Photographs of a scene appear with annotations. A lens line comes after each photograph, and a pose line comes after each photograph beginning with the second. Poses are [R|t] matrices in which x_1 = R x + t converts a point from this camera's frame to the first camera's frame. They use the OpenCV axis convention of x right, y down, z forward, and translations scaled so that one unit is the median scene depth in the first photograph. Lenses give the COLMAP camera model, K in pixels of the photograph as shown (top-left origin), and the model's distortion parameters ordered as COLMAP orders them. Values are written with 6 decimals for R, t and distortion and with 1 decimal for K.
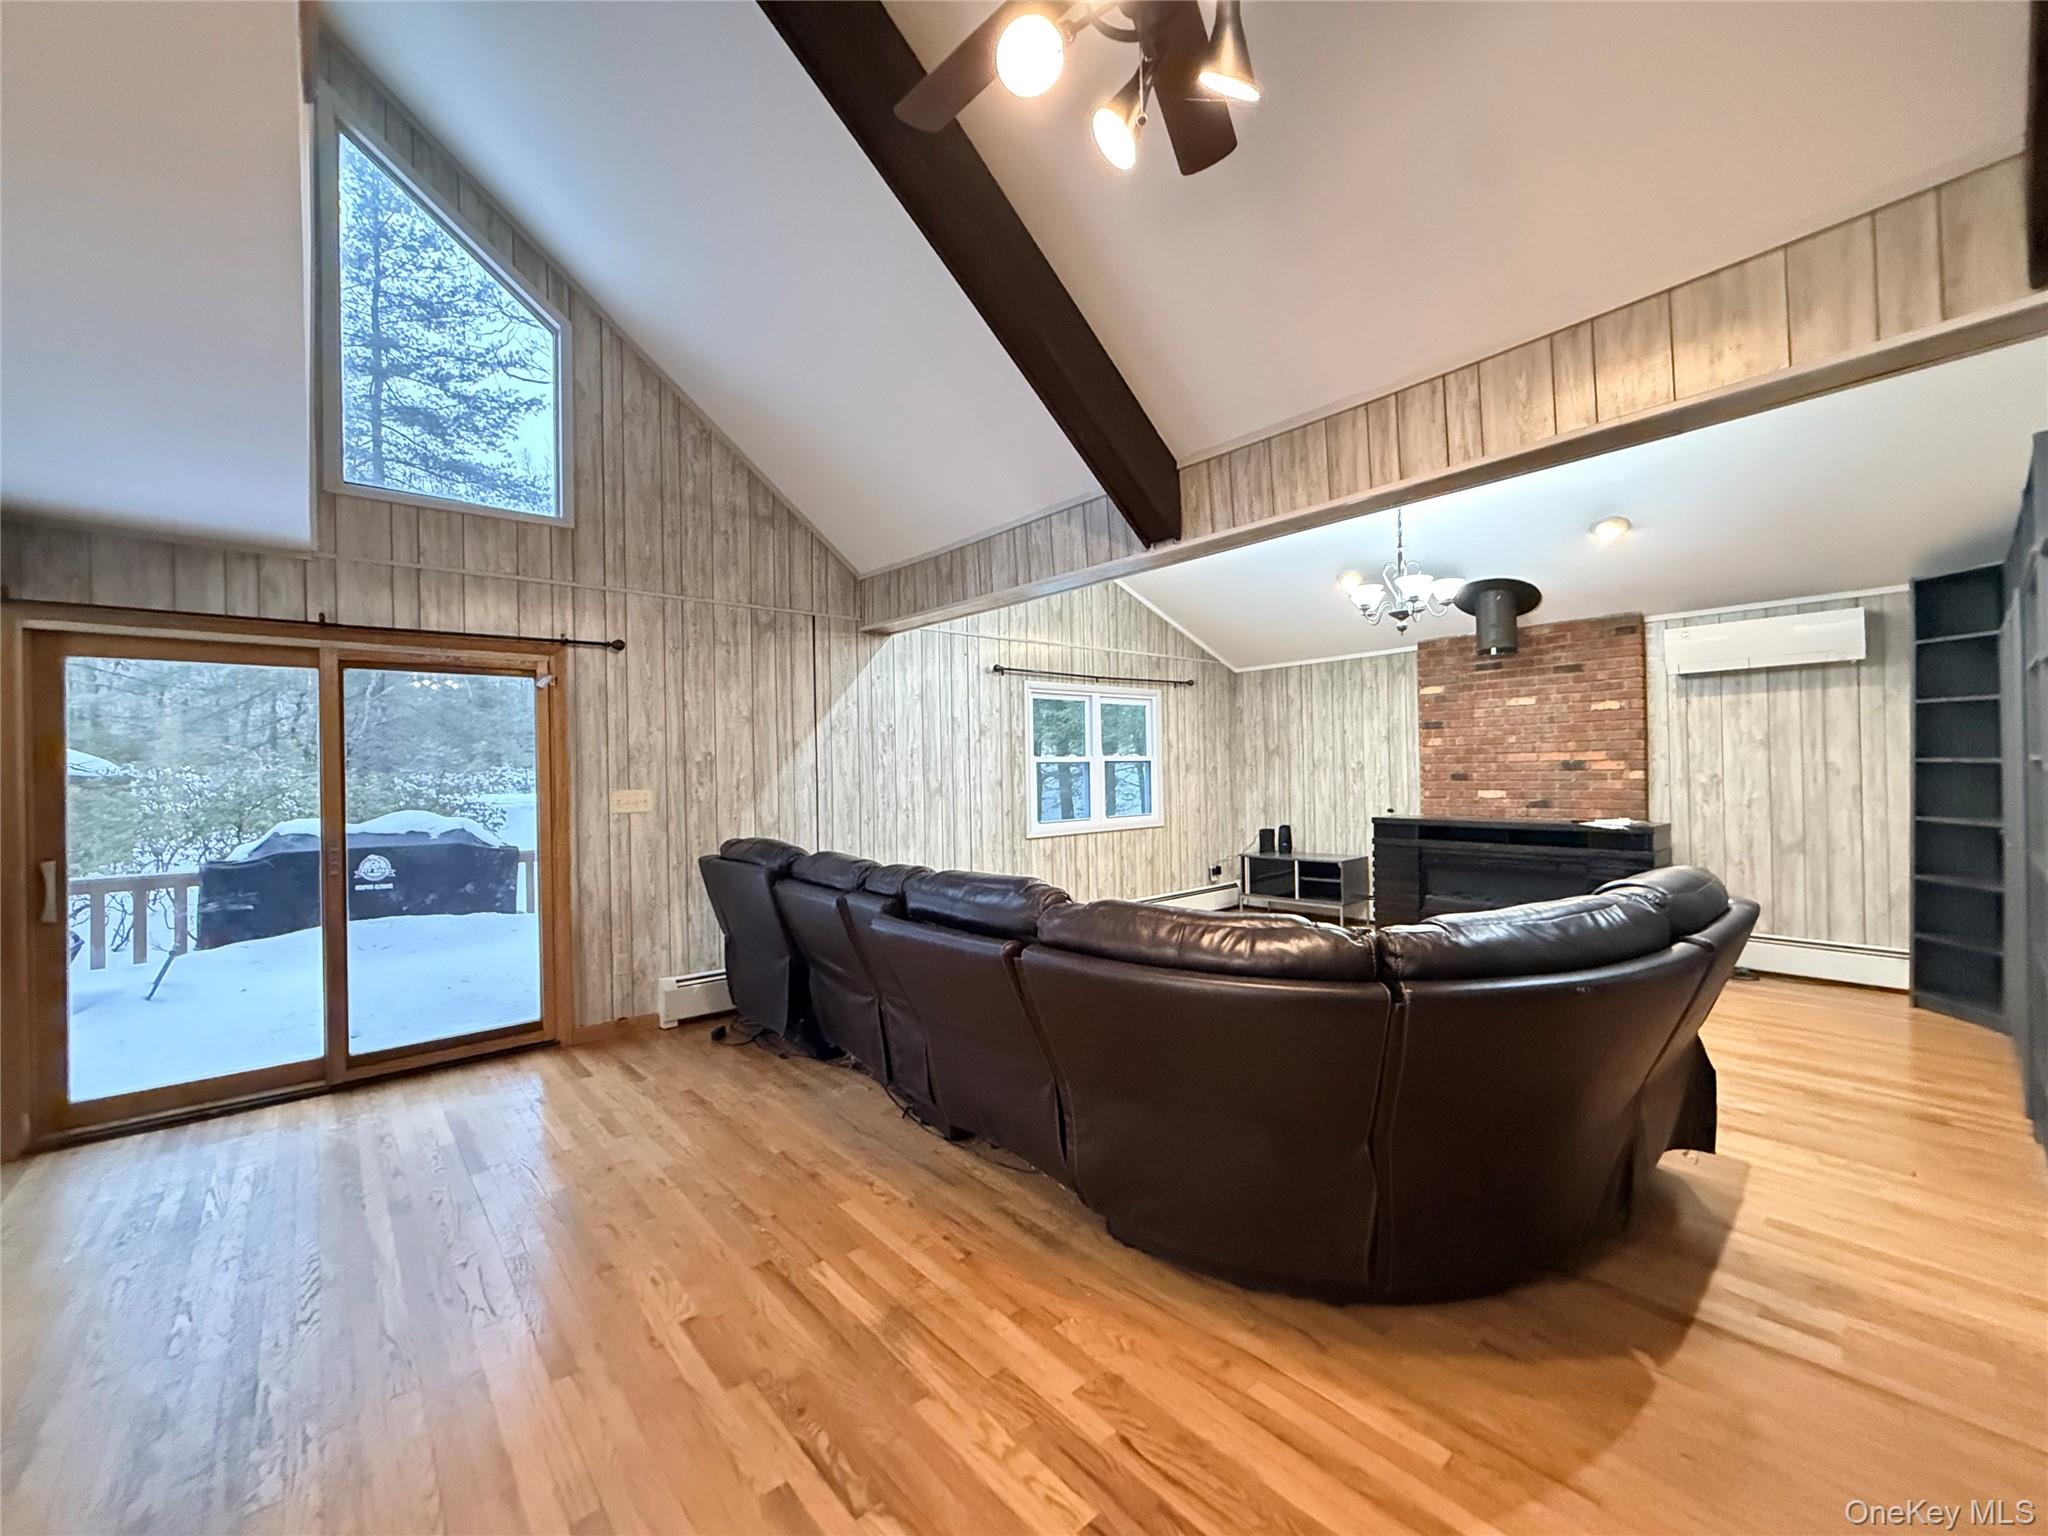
lens RADIAL K [[816.6, 0, 1020.2], [0, 816.6, 767.1], [0, 0, 1]] dist [-0.000207, 0.000487]
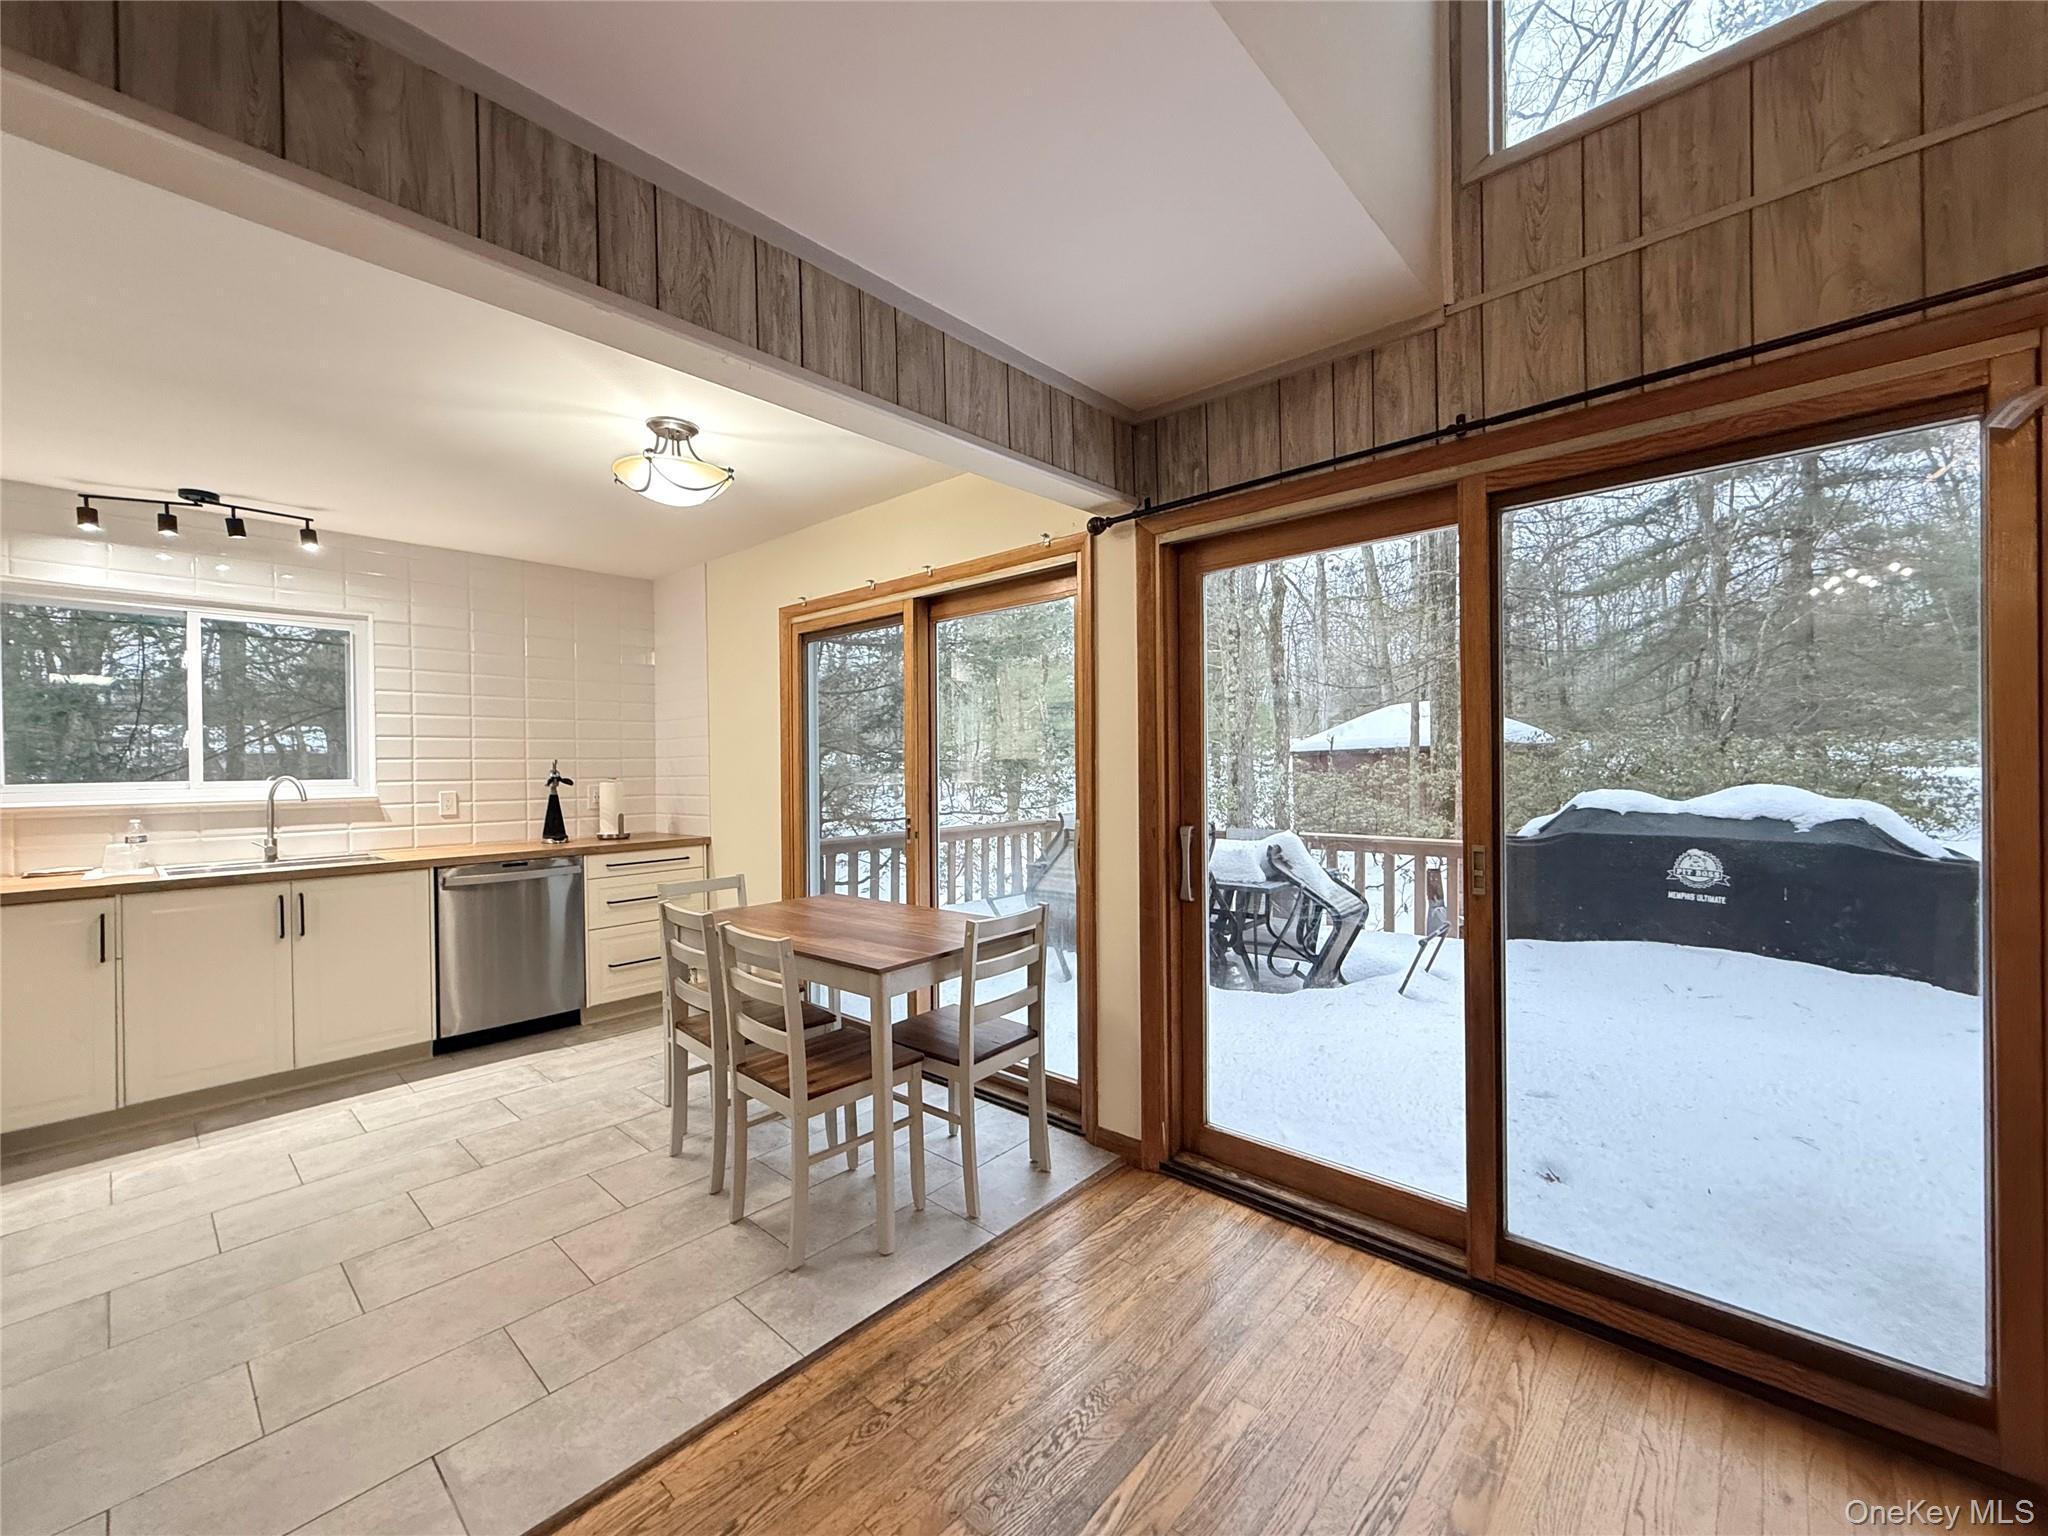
lens RADIAL K [[816.6, 0, 1015.4], [0, 816.6, 770.6], [0, 0, 1]] dist [-0.000207, 0.000487]
pose [[0.118159, 0.023690, -0.992712, -0.331478], [0.016128, 0.999538, 0.025772, 0.030175], [0.992864, -0.019056, 0.117722, 0.615982]]
